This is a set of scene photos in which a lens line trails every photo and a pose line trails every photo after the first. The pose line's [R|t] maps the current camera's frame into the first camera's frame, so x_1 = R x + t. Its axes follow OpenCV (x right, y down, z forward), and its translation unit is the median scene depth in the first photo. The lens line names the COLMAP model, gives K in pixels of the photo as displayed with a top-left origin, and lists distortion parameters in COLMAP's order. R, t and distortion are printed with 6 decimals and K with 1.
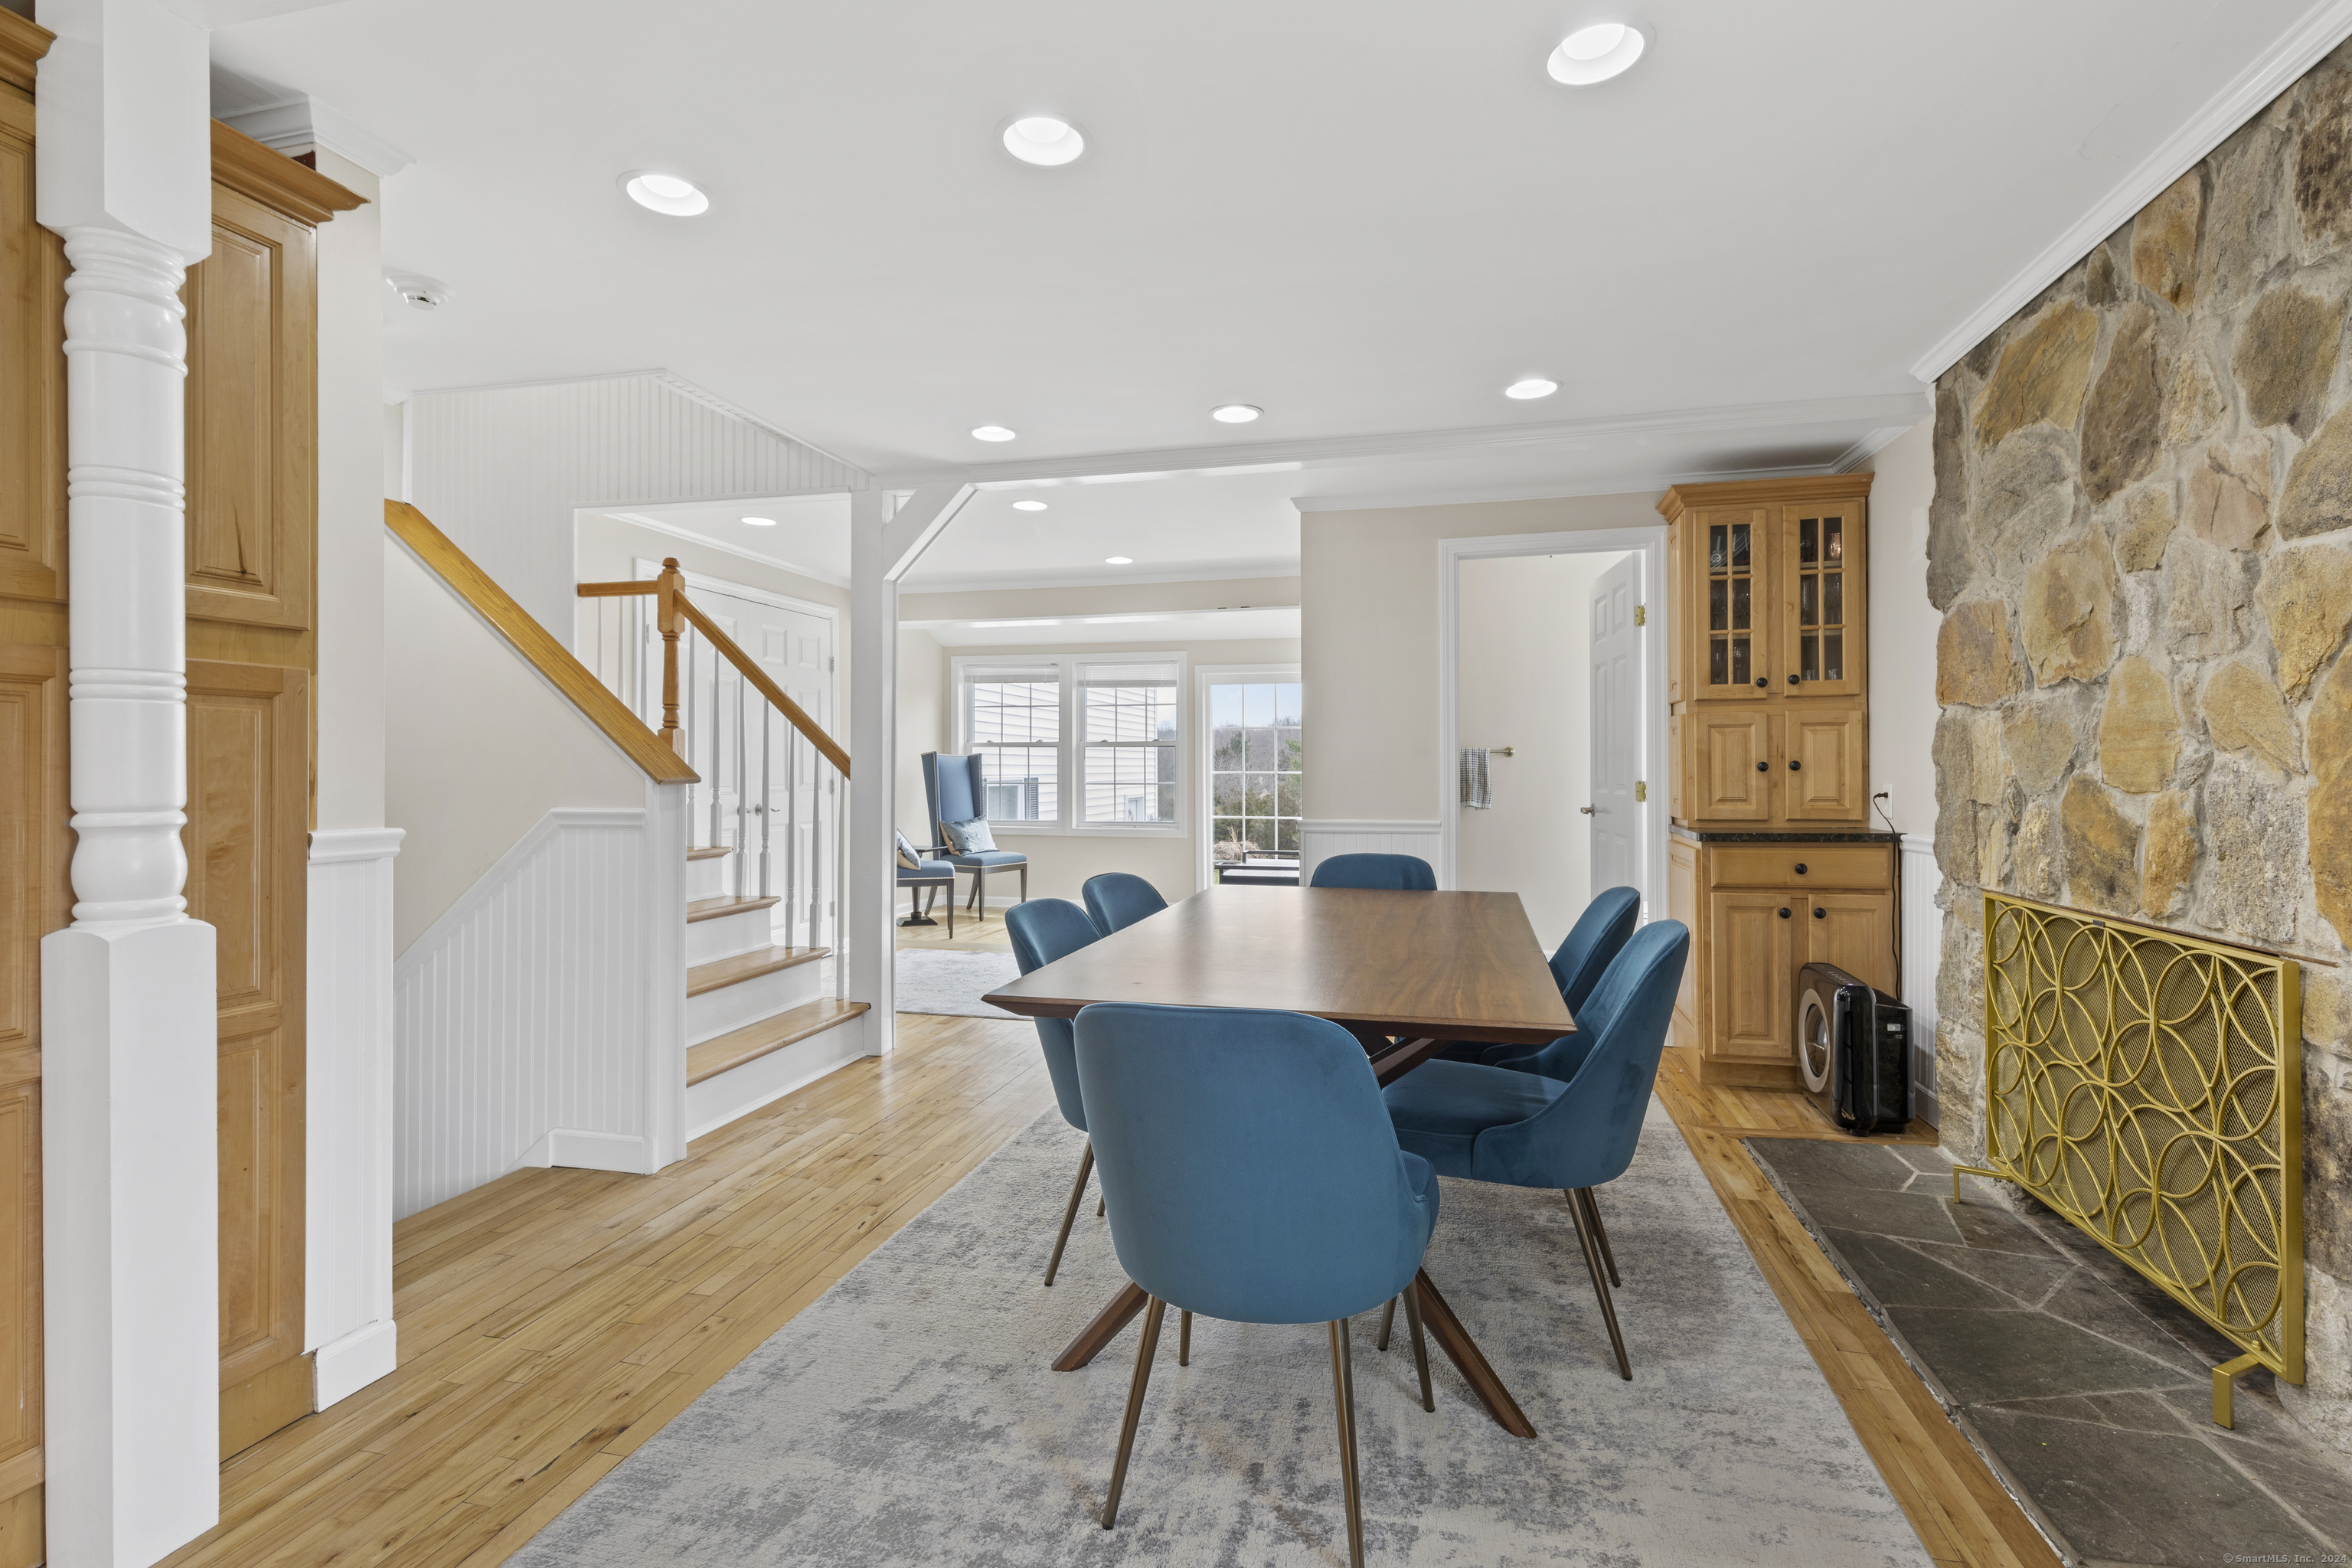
lens RADIAL K [[1034.7, 0, 1185.7], [0, 1034.7, 777.4], [0, 0, 1]] dist [0.000033, -0.000803]
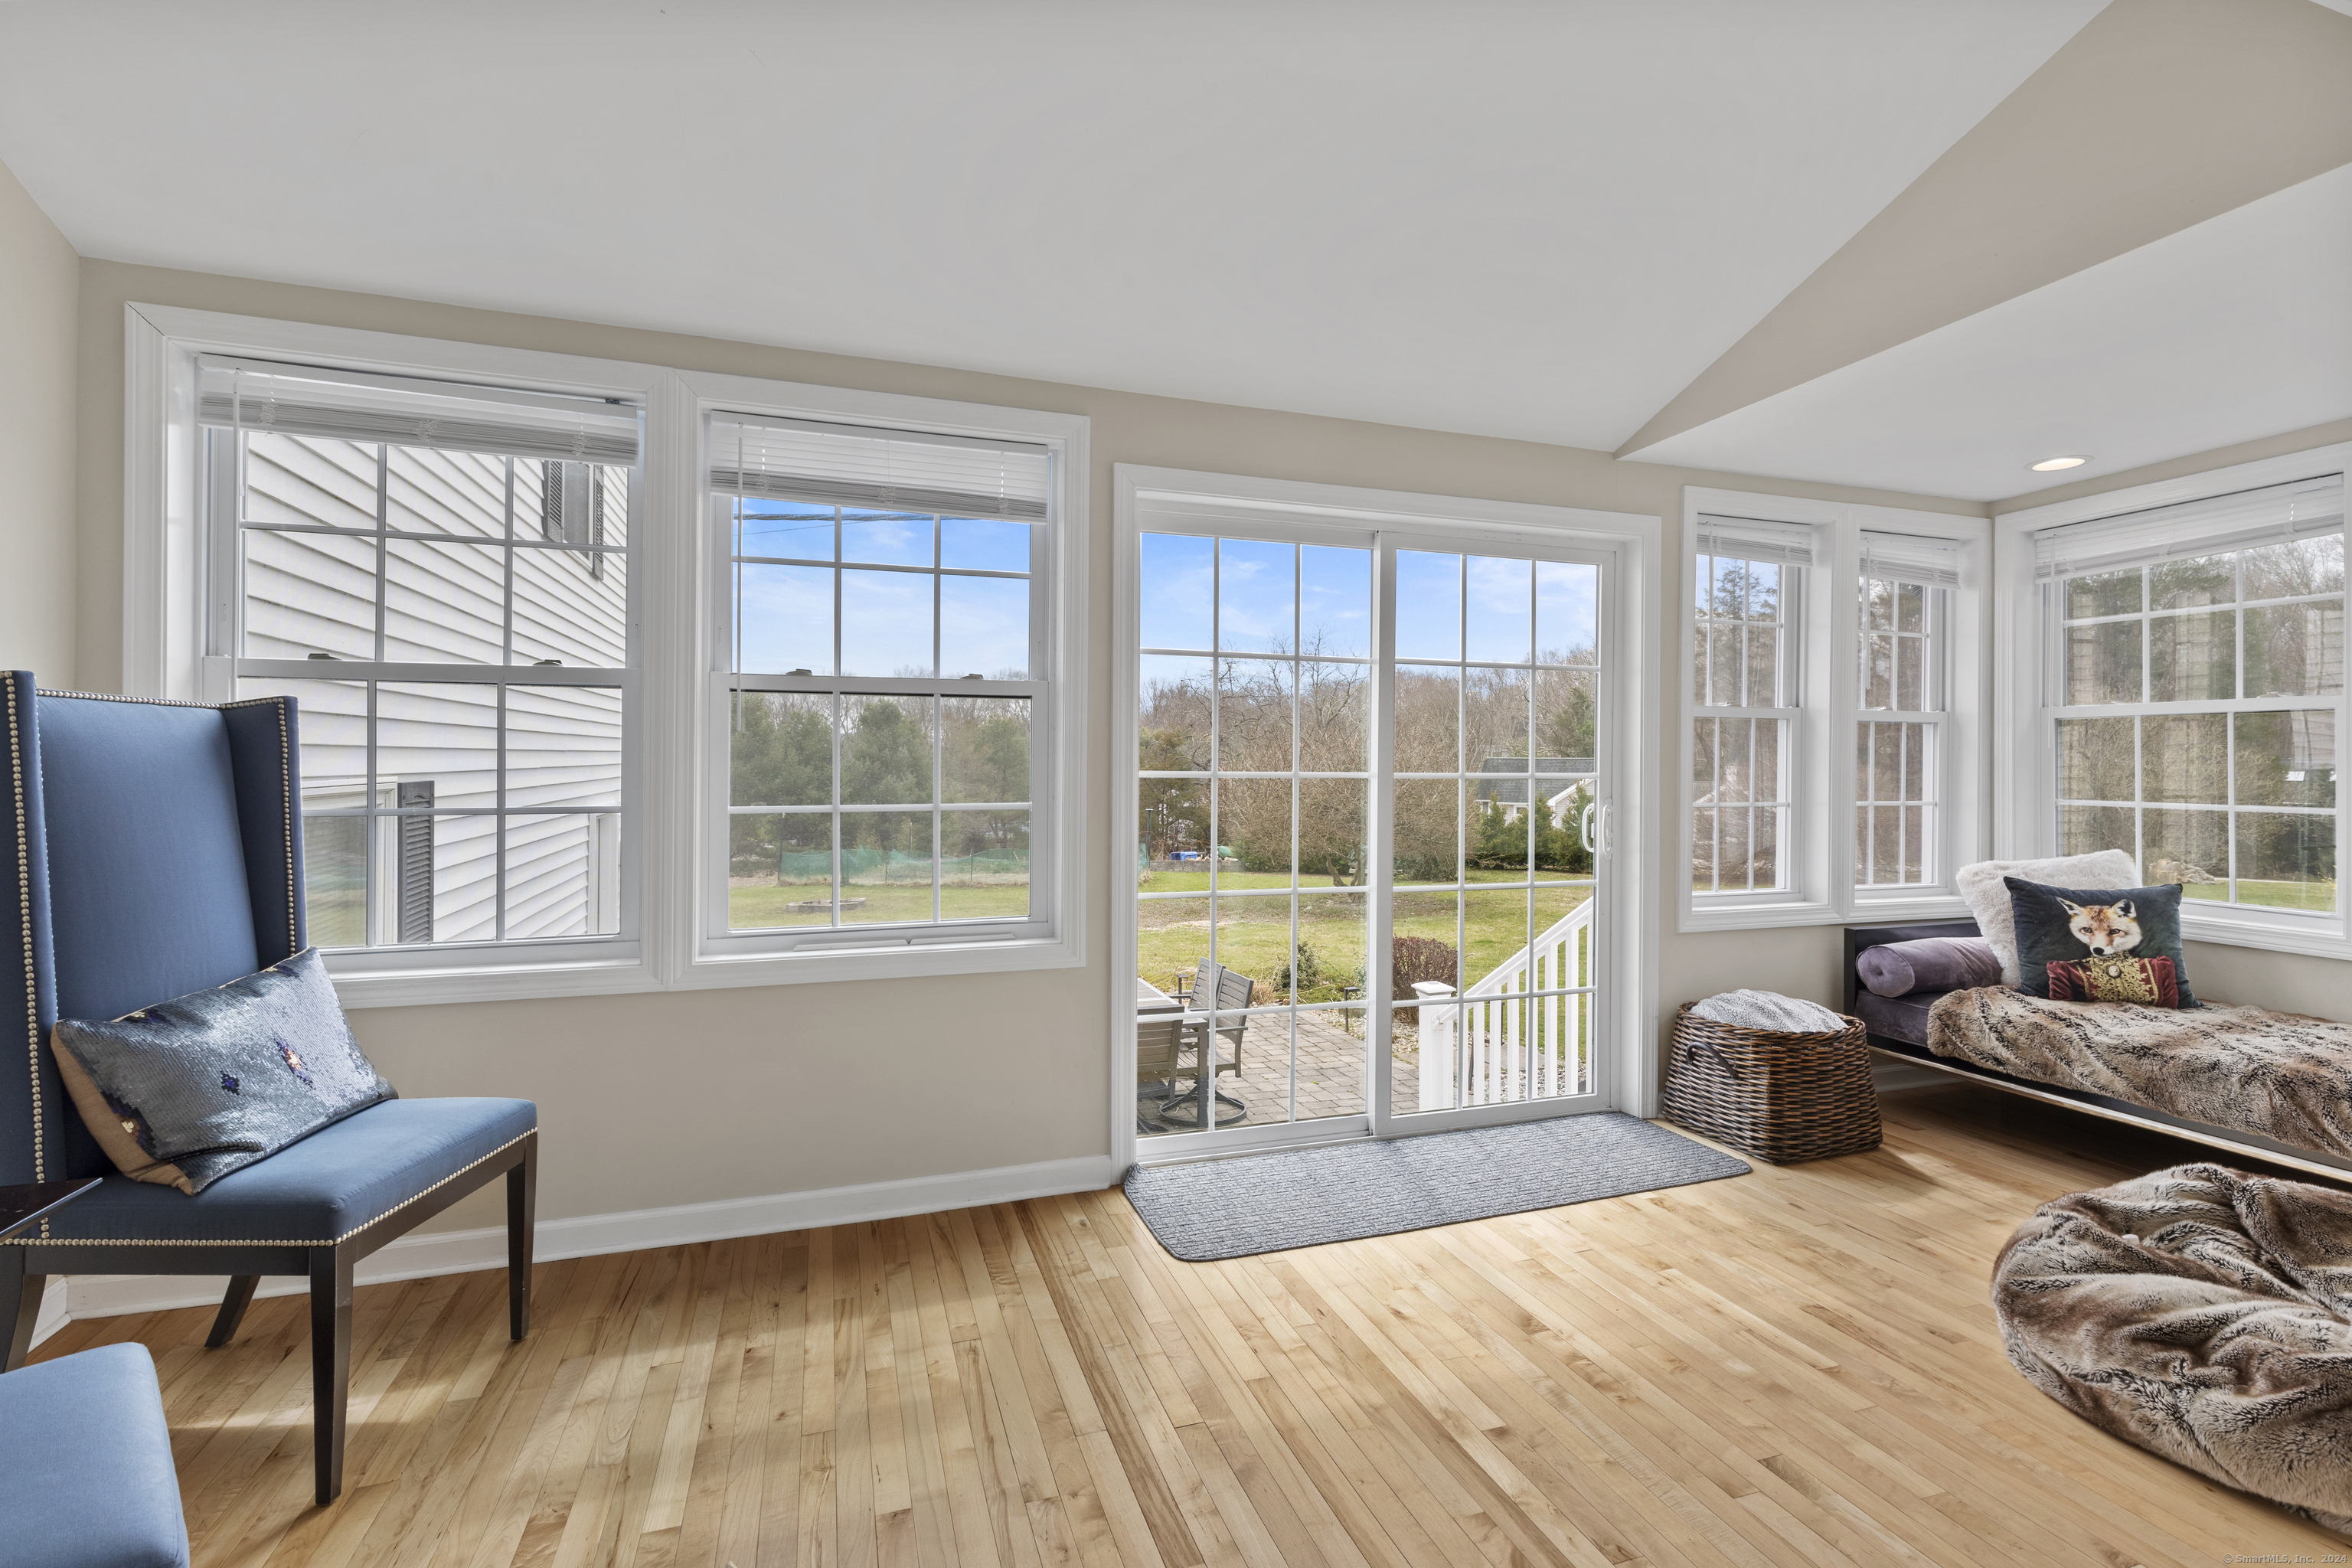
lens RADIAL K [[1034.7, 0, 1185.7], [0, 1034.7, 777.4], [0, 0, 1]] dist [0.000033, -0.000803]
pose [[0.843391, 0.001668, 0.537297, -0.333907], [-0.002603, 0.999996, 0.000982, -0.009881], [-0.537293, -0.002227, 0.843393, 1.504349]]
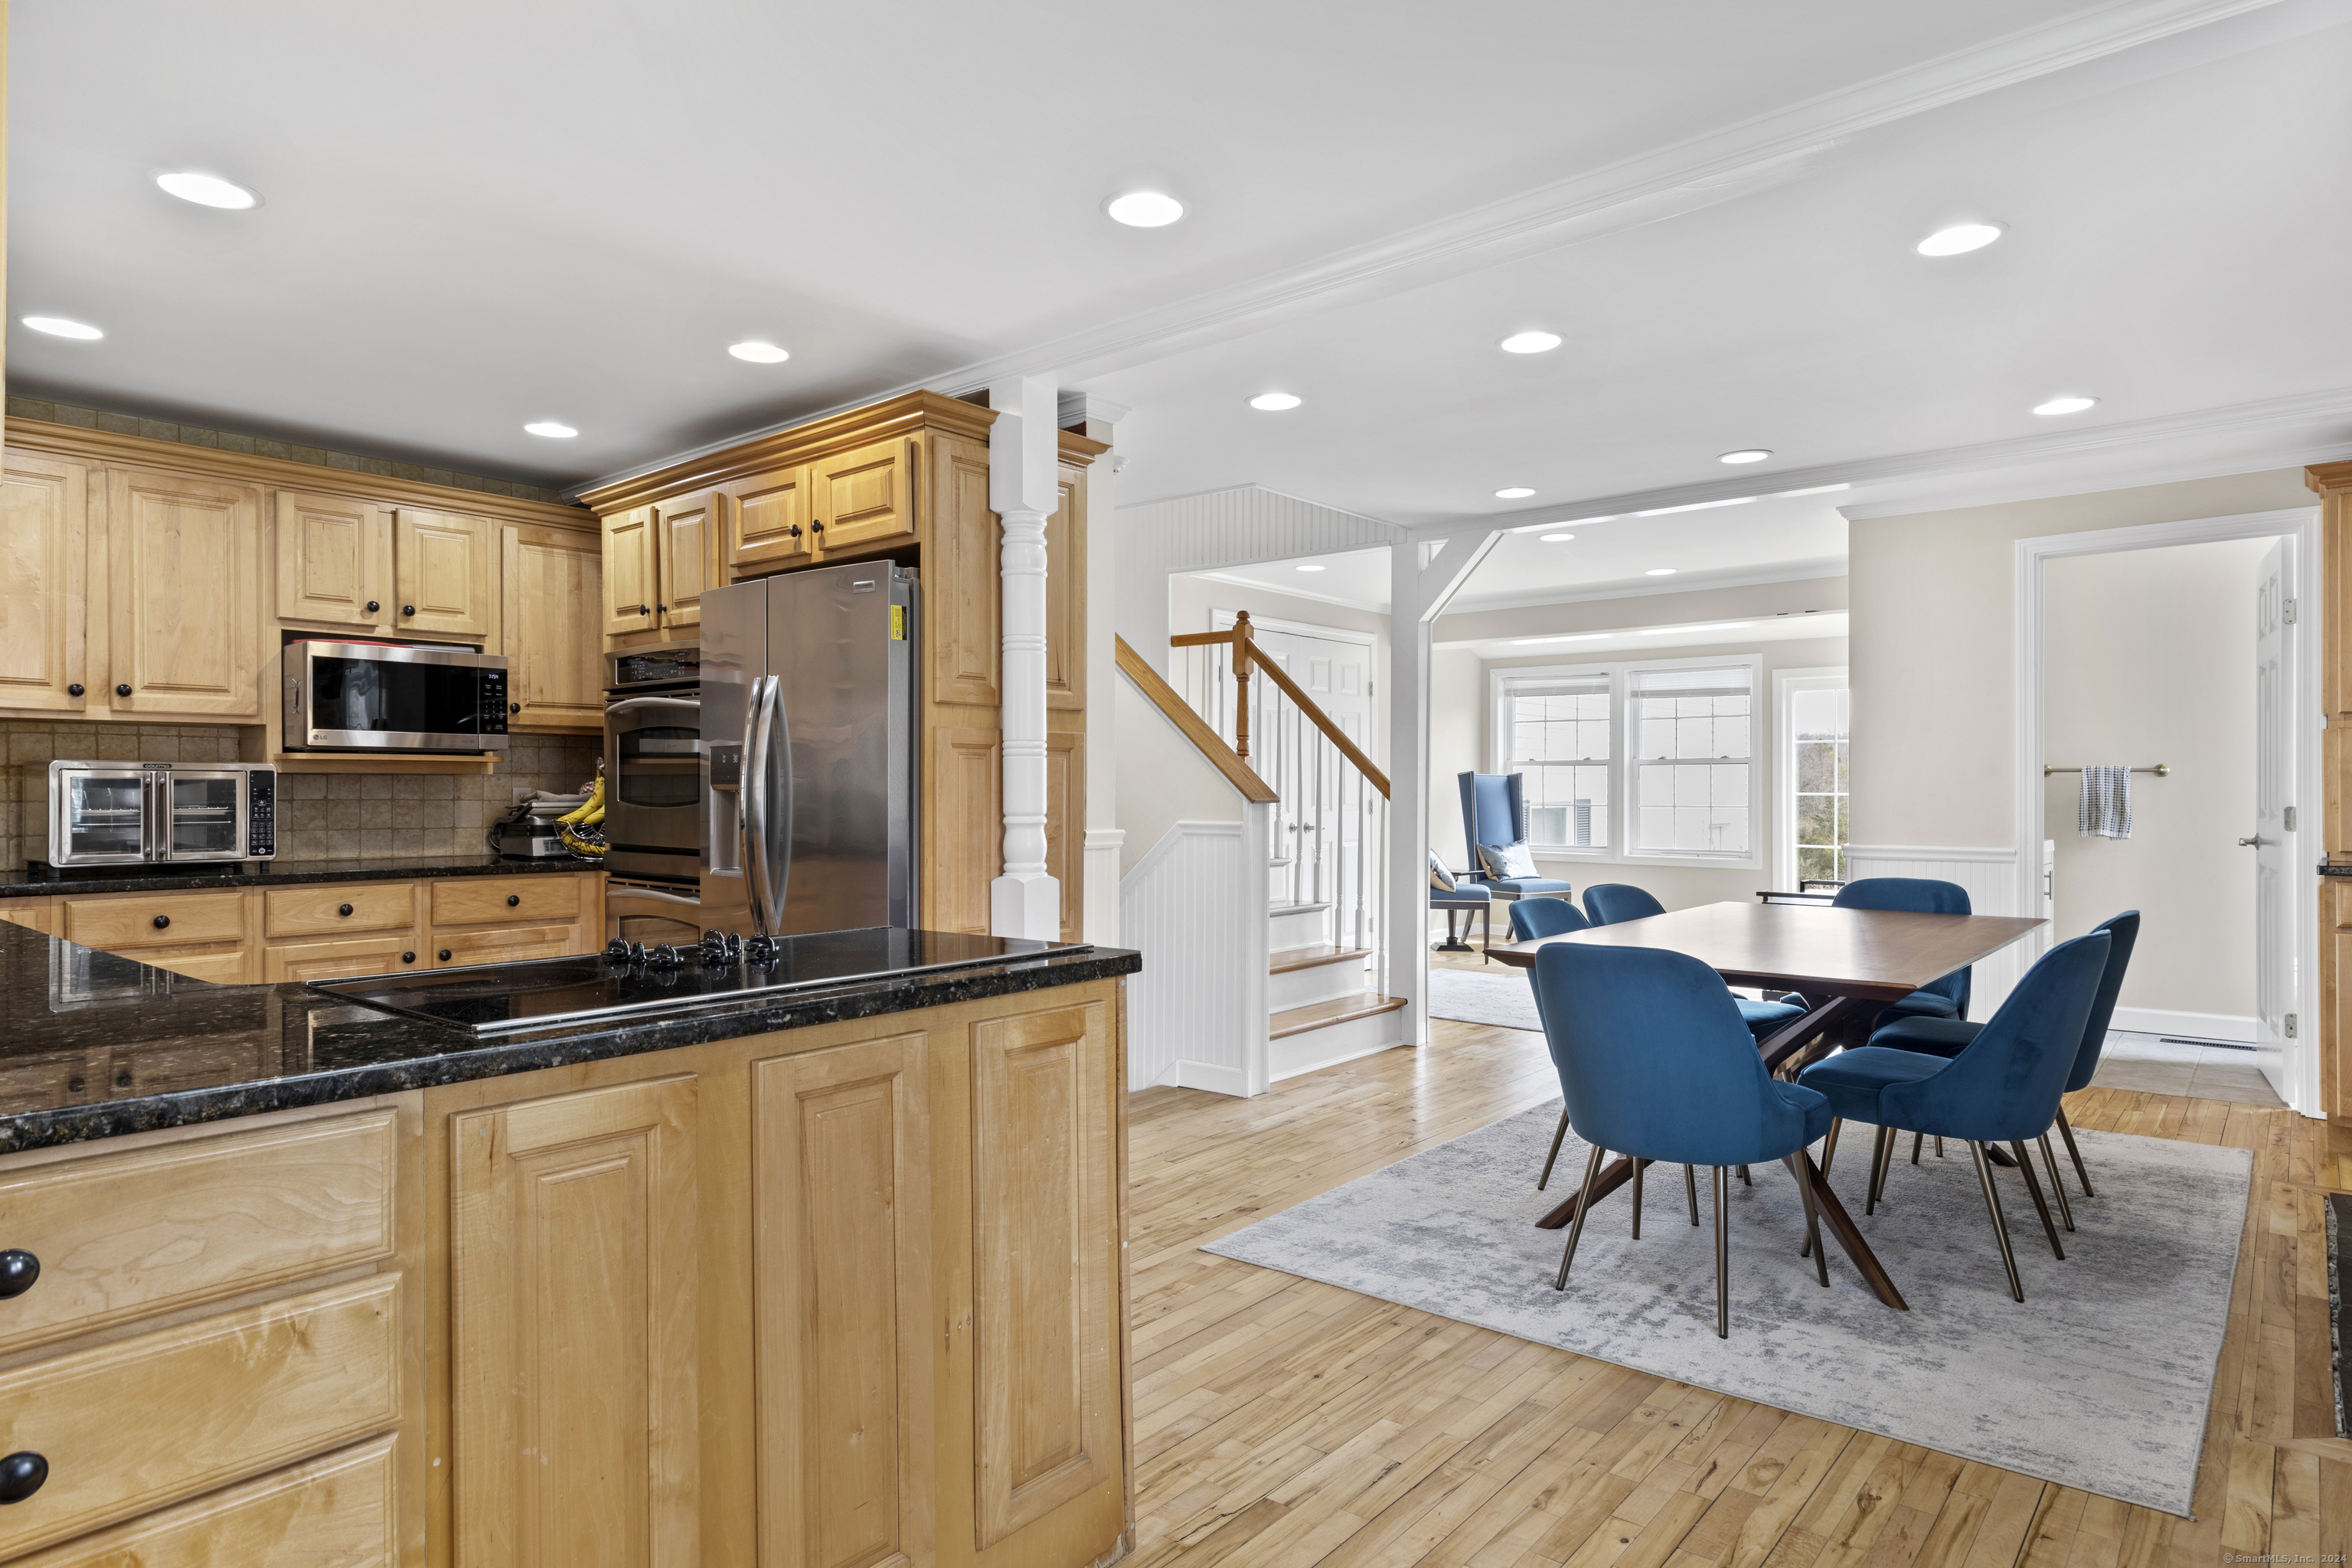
lens RADIAL K [[1315.4, 0, 1176.0], [0, 1315.4, 784.0], [0, 0, 1]] dist [0.002045, 0.001059]
pose [[0.892480, -0.000695, -0.451086, 0.130380], [-0.003918, 0.999949, -0.009294, -0.001642], [0.451070, 0.010062, 0.892432, -0.439317]]
